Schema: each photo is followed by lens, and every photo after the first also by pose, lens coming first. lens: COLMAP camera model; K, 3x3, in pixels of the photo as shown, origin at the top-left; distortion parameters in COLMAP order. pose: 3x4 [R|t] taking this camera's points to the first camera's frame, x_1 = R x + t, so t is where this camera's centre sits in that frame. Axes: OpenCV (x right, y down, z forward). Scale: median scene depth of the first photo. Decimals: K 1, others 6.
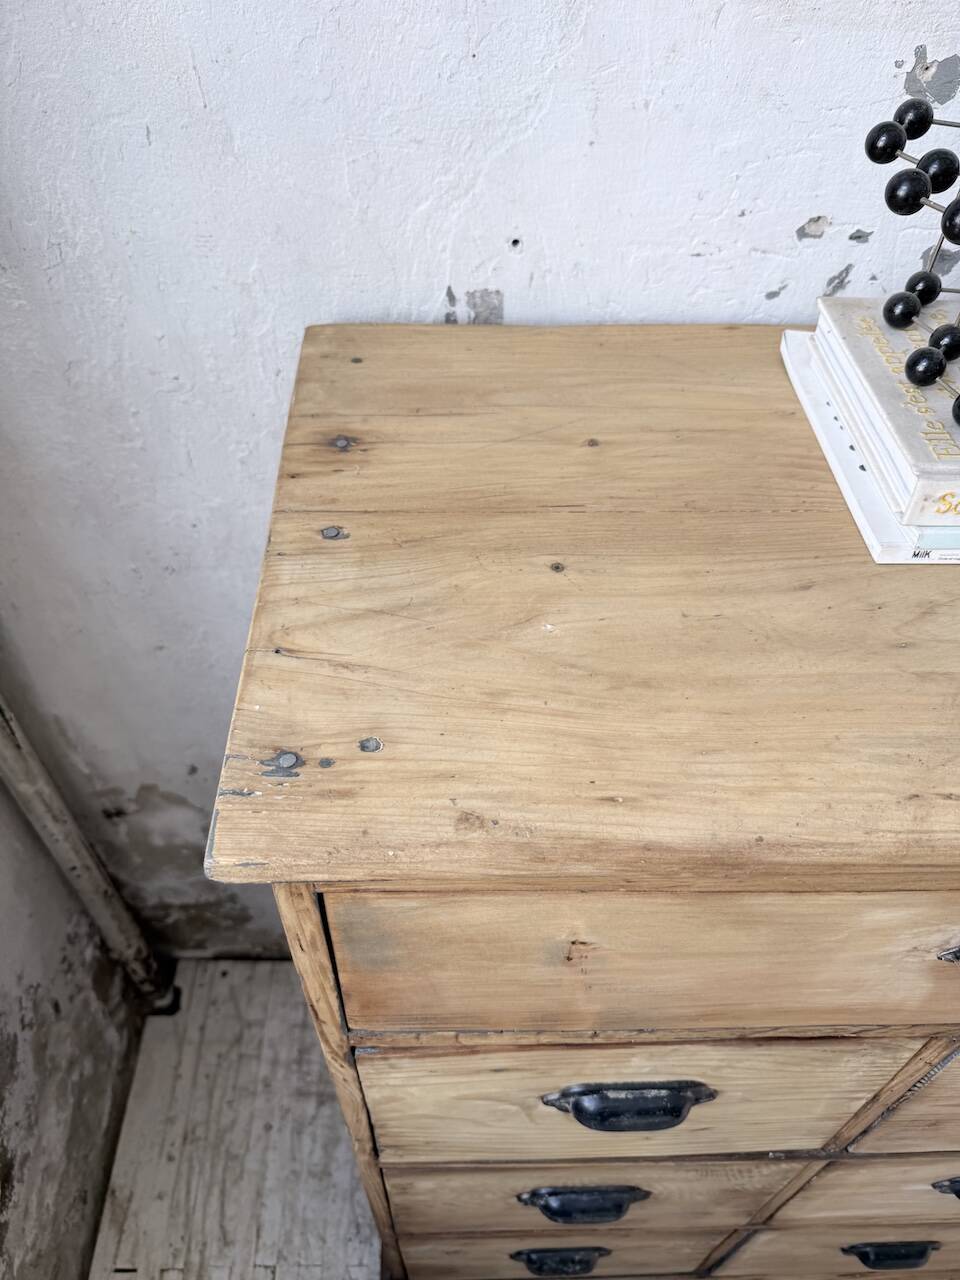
lens RADIAL K [[910.7, 0, 480.4], [0, 910.7, 643.7], [0, 0, 1]] dist [0.050057, -0.086032]
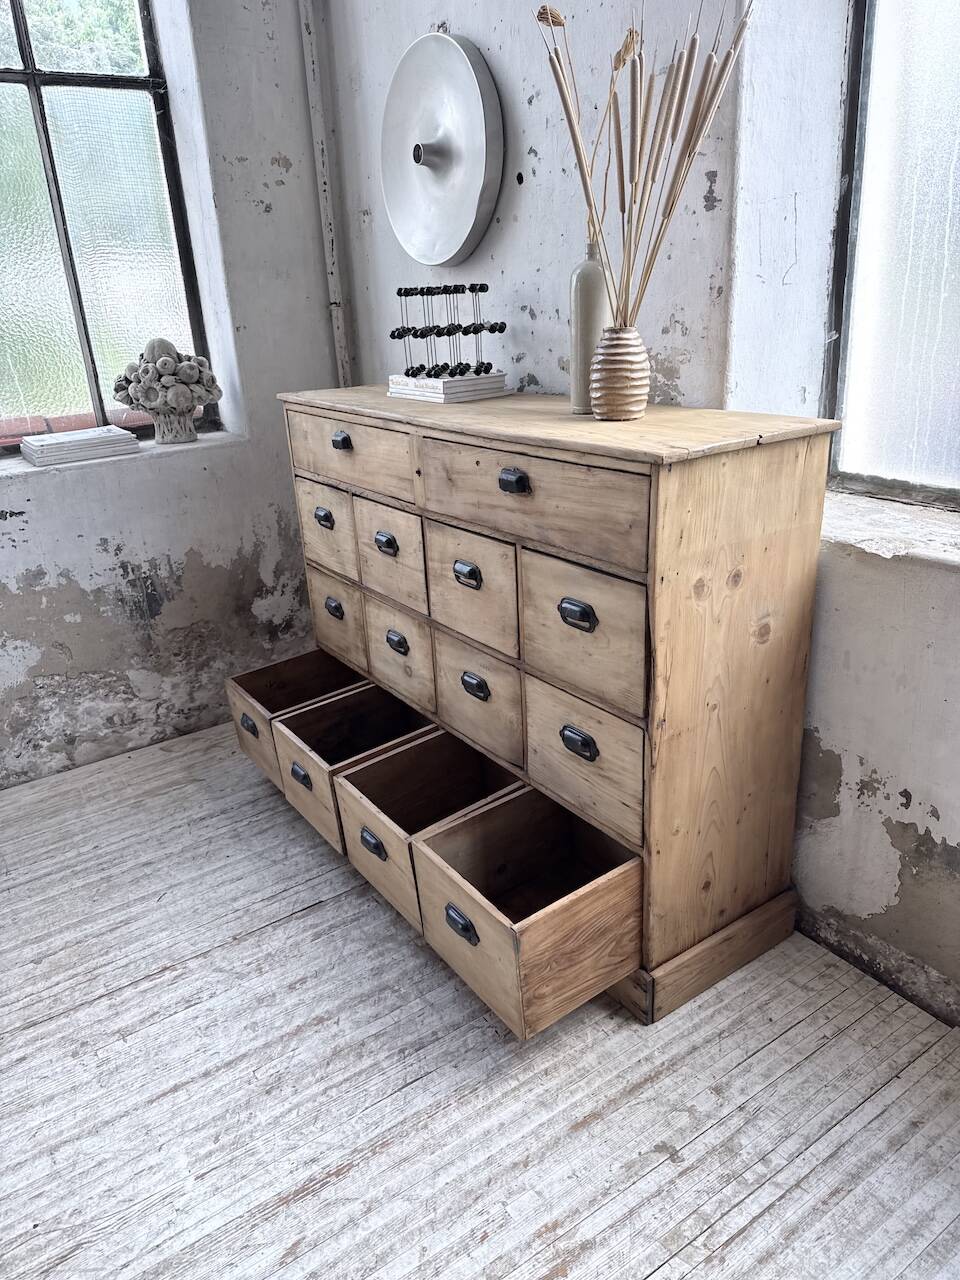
lens RADIAL K [[910.7, 0, 471.1], [0, 910.7, 641.0], [0, 0, 1]] dist [0.050057, -0.086032]
pose [[0.532795, 0.256581, -0.806409, 2.783884], [-0.571632, 0.811778, -0.119388, 0.735082], [0.623993, 0.524578, 0.579181, -0.493459]]
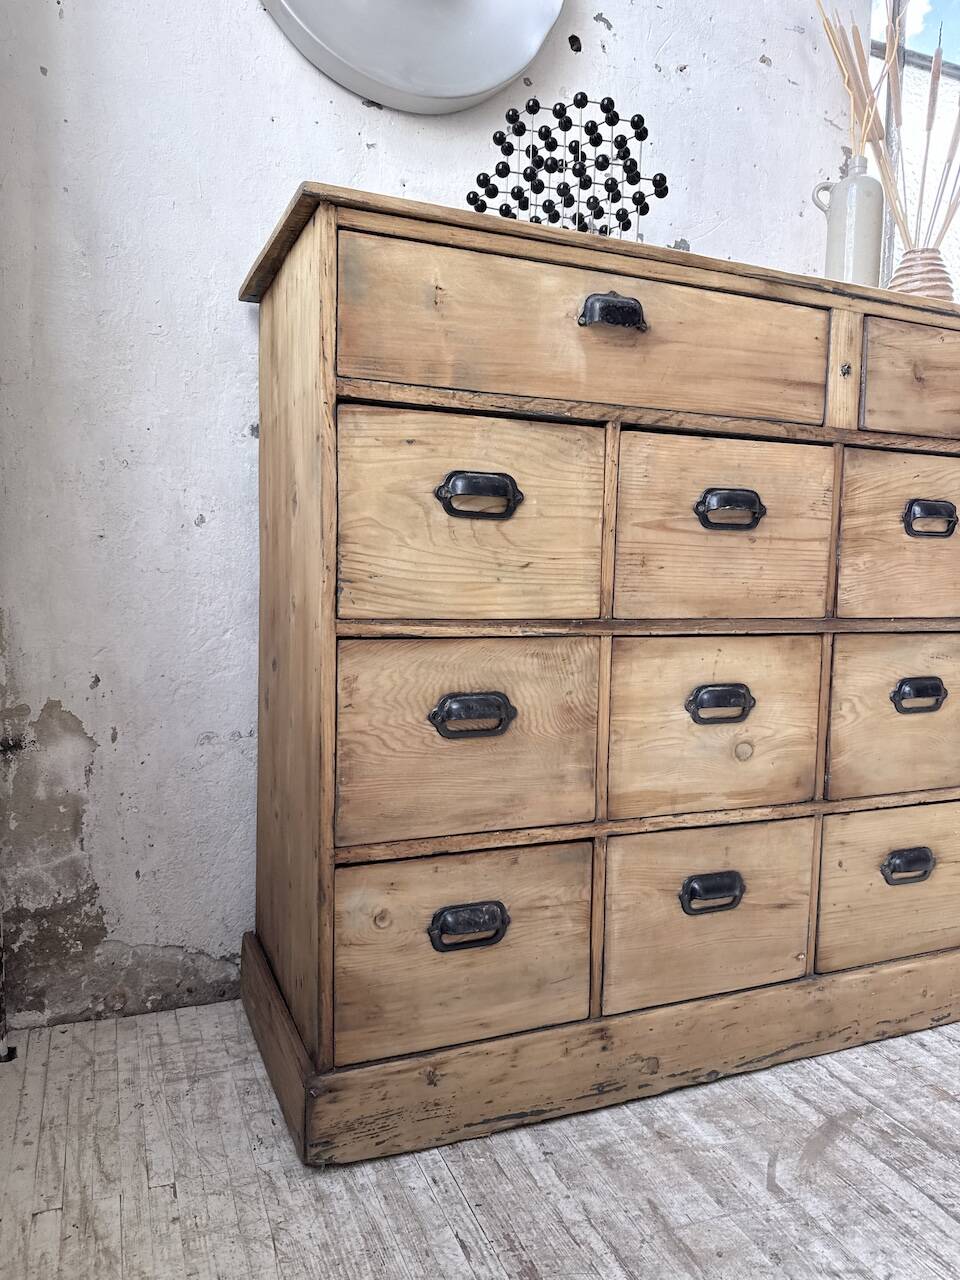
lens RADIAL K [[910.7, 0, 470.2], [0, 910.7, 648.0], [0, 0, 1]] dist [0.050057, -0.086032]
pose [[0.934293, -0.034482, 0.354834, -0.346337], [0.260125, 0.746548, -0.612373, 1.245489], [-0.243785, 0.664437, 0.706465, -0.046937]]
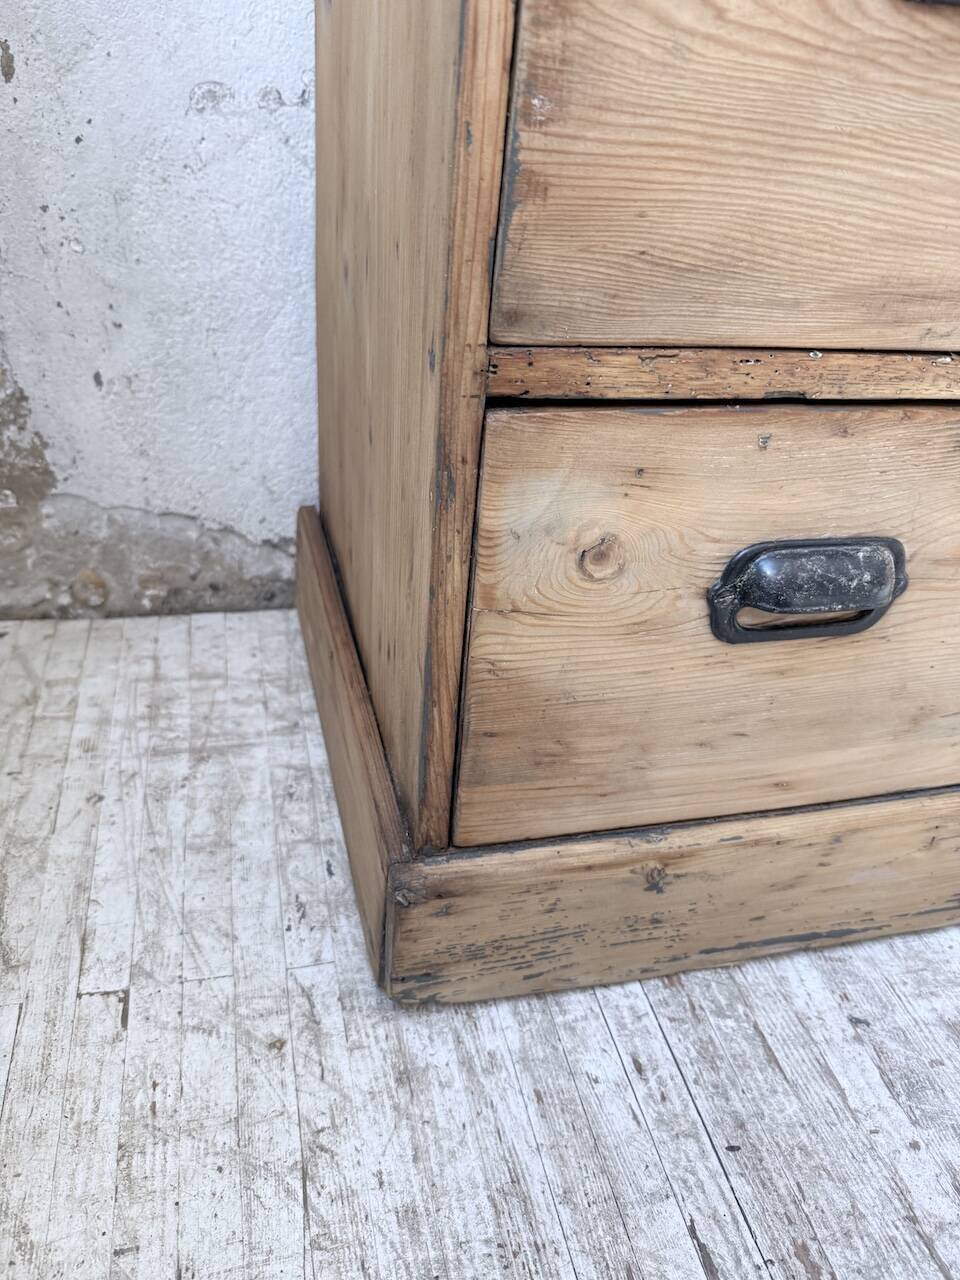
lens RADIAL K [[910.7, 0, 475.0], [0, 910.7, 641.9], [0, 0, 1]] dist [0.050057, -0.086032]
pose [[0.973332, -0.071766, 0.217888, -0.196549], [0.120674, 0.967951, -0.220248, 0.868084], [-0.195098, 0.240668, 0.950797, 0.680611]]
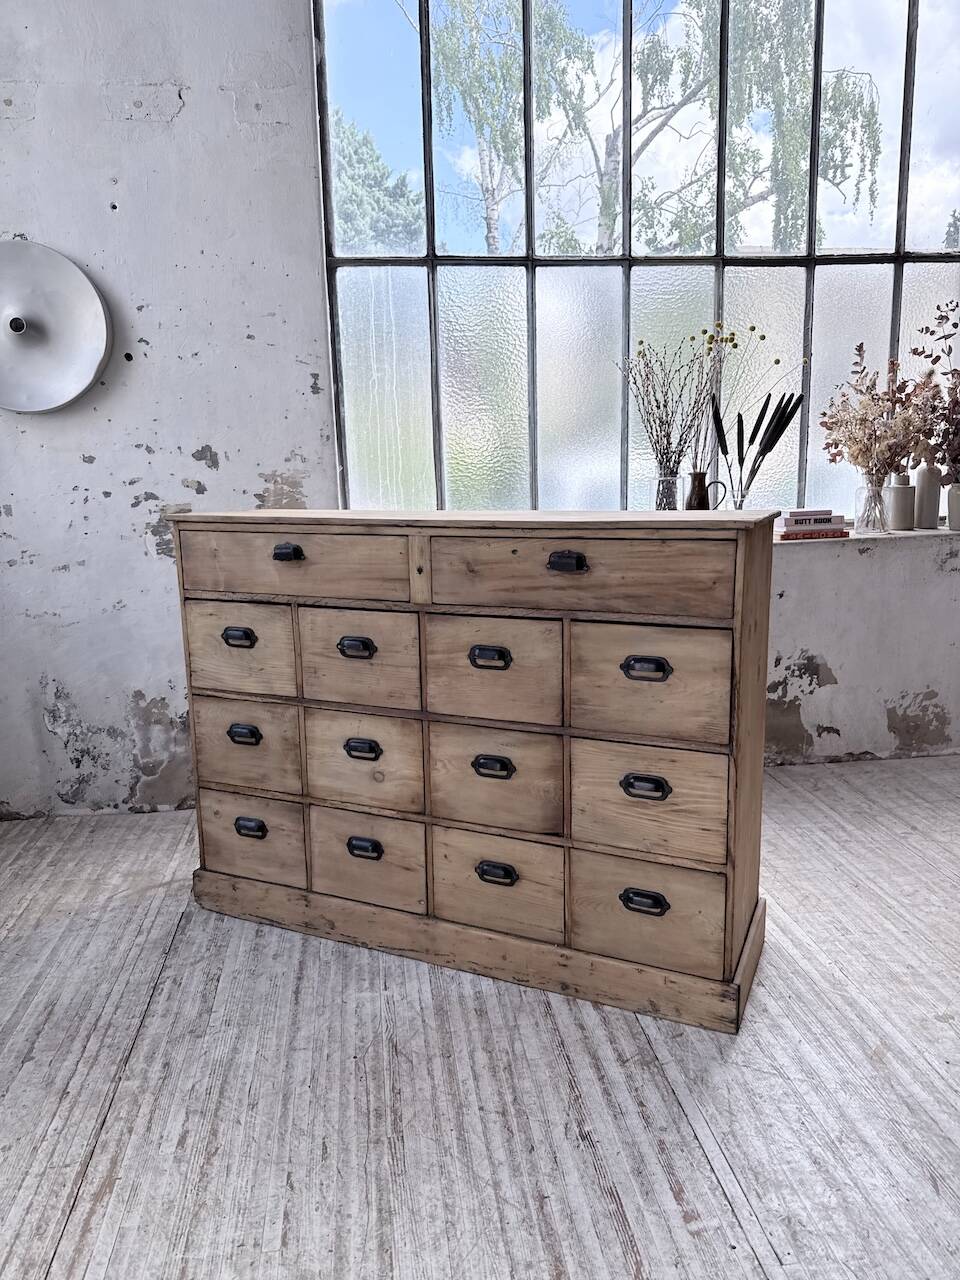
lens RADIAL K [[910.7, 0, 479.6], [0, 910.7, 626.0], [0, 0, 1]] dist [0.050057, -0.086032]
pose [[0.898227, 0.039500, -0.437752, 1.952724], [-0.294985, 0.792510, -0.533771, 1.559537], [0.325839, 0.608578, 0.723506, -1.081409]]
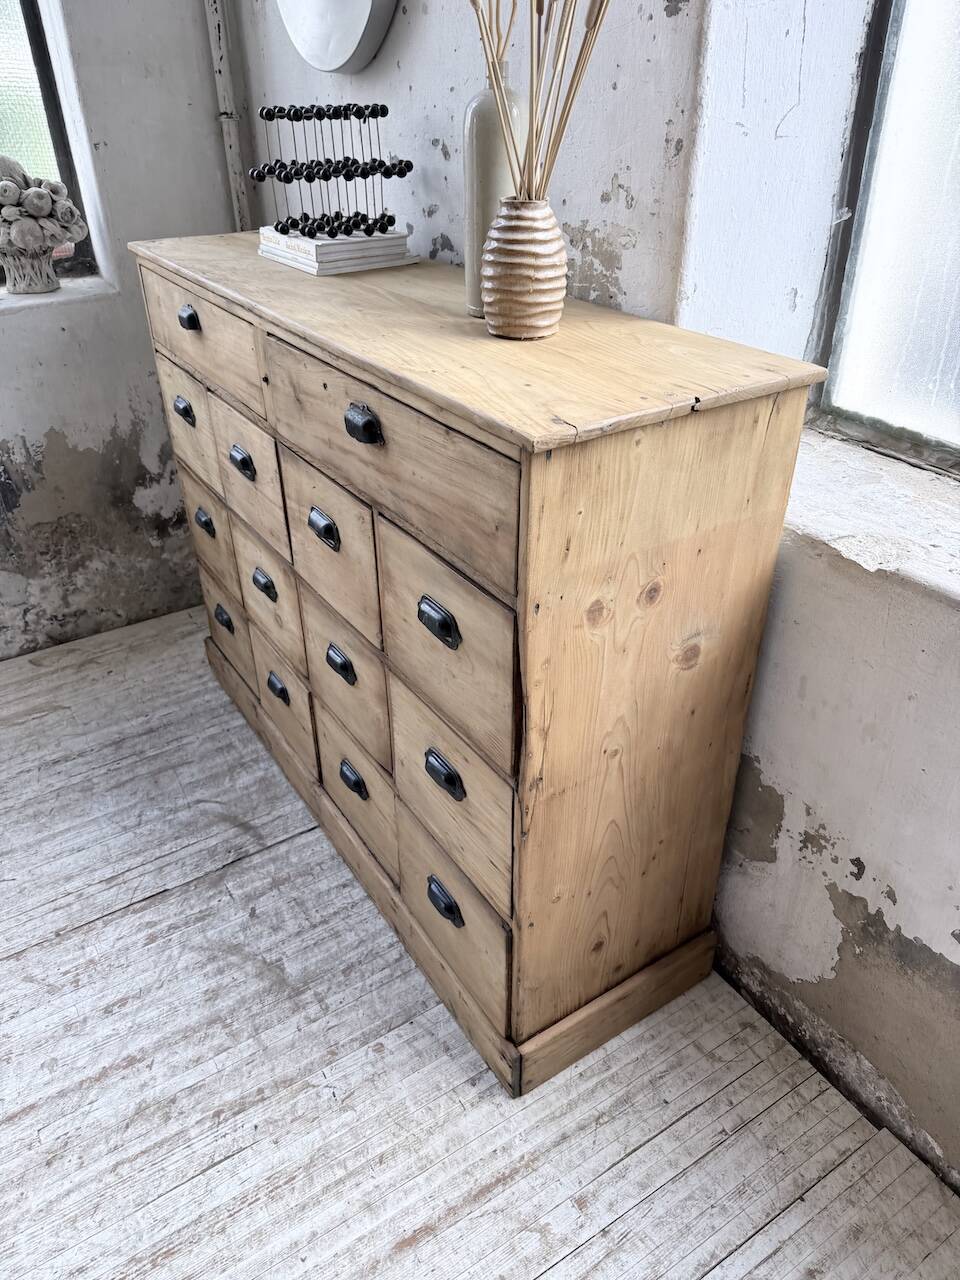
lens RADIAL K [[910.7, 0, 466.0], [0, 910.7, 640.4], [0, 0, 1]] dist [0.050057, -0.086032]
pose [[0.508643, 0.428342, -0.746863, 2.425639], [-0.609006, 0.792178, 0.039574, 0.276927], [0.608600, 0.434715, 0.663799, -0.166803]]
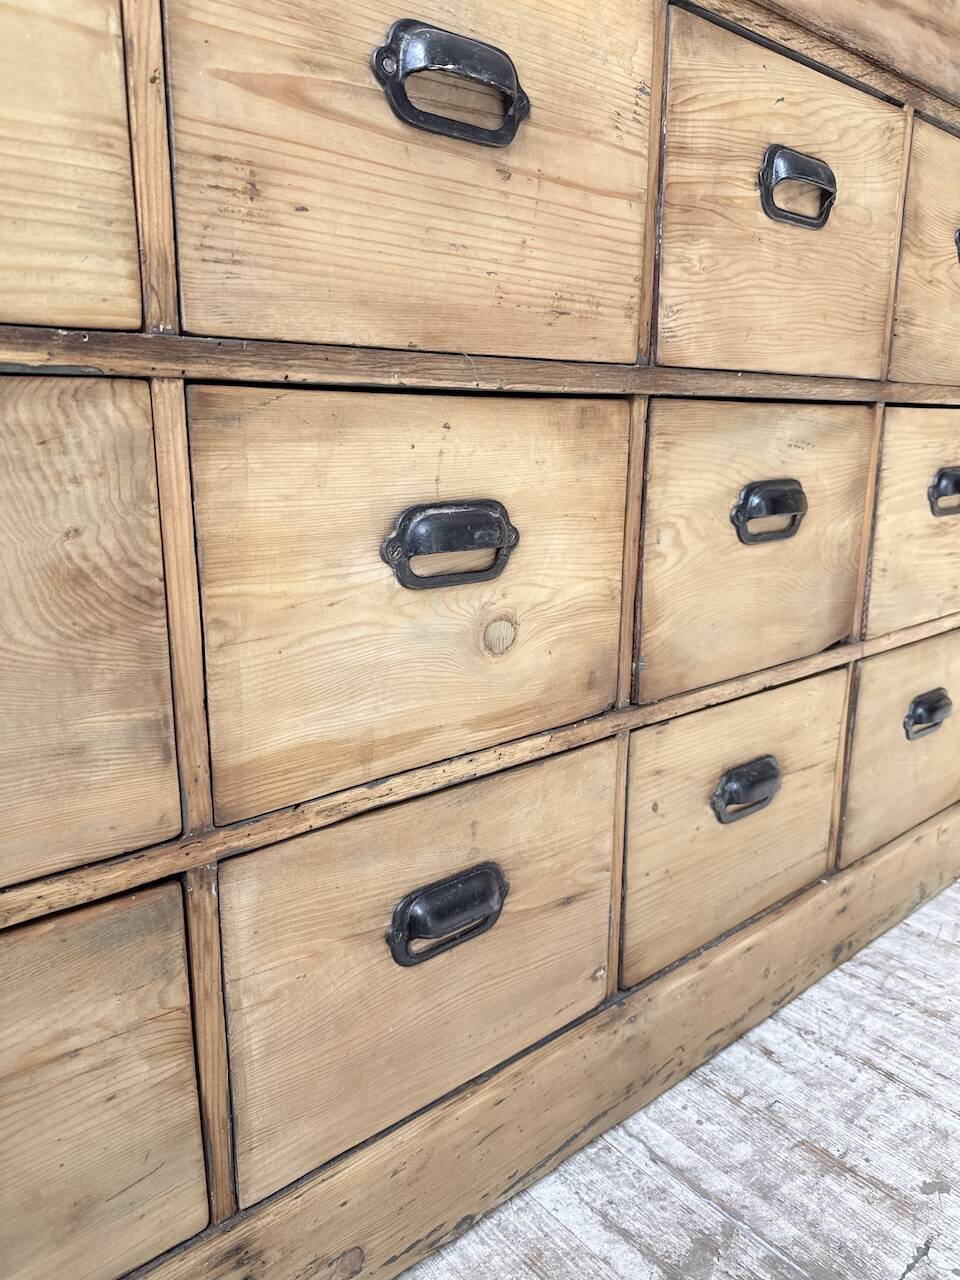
lens RADIAL K [[910.7, 0, 474.2], [0, 910.7, 642.7], [0, 0, 1]] dist [0.050057, -0.086032]
pose [[0.778842, -0.162327, 0.605851, 0.111354], [0.463305, 0.799999, -0.381248, 0.864628], [-0.422793, 0.577625, 0.698280, 0.485248]]
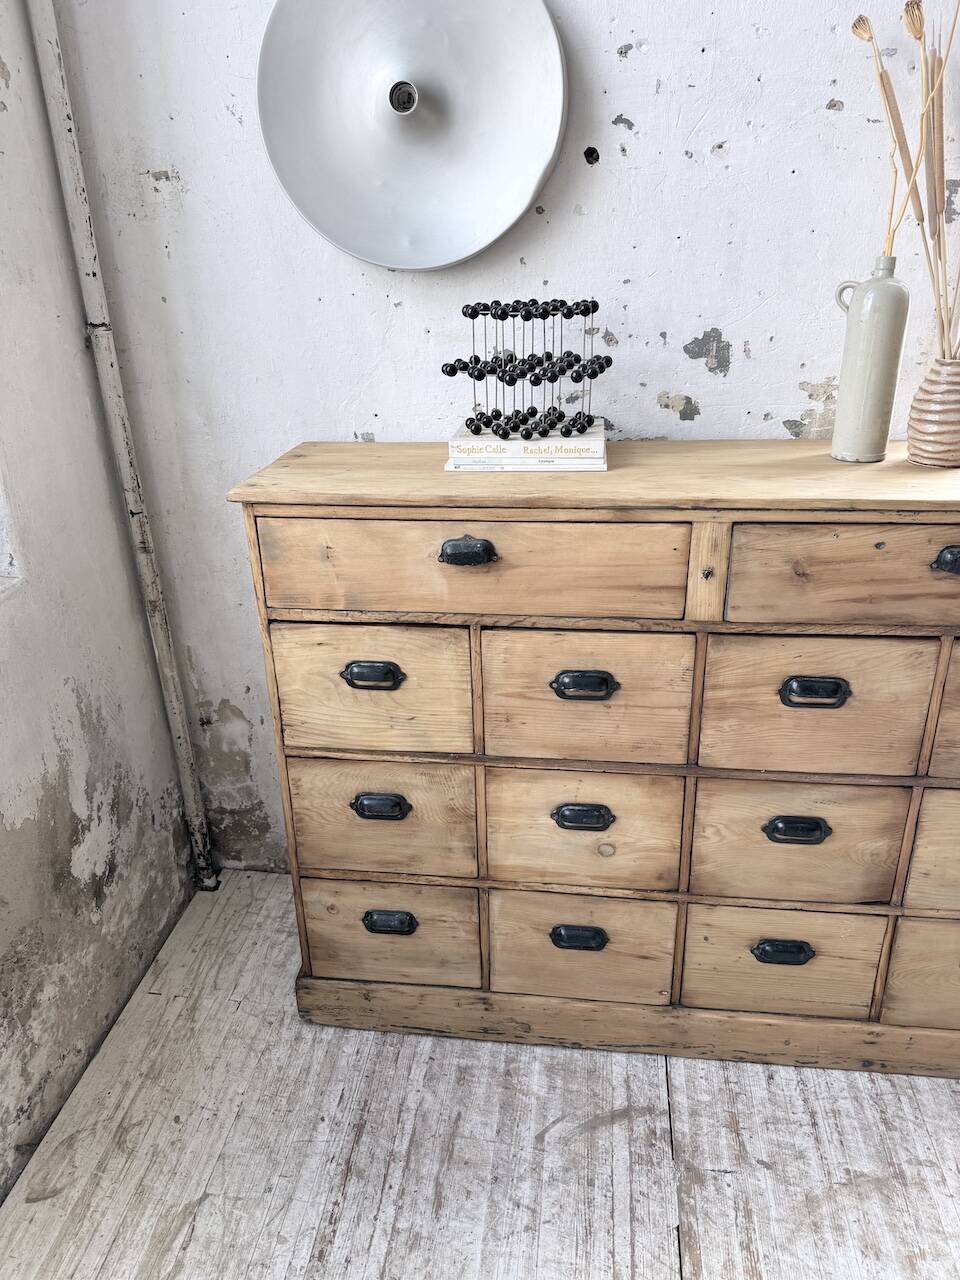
lens RADIAL K [[910.7, 0, 466.8], [0, 910.7, 636.8], [0, 0, 1]] dist [0.050057, -0.086032]
pose [[0.986495, 0.016870, -0.162923, 0.581224], [-0.080760, 0.915465, -0.394211, 0.954429], [0.142499, 0.402045, 0.904463, -0.926737]]
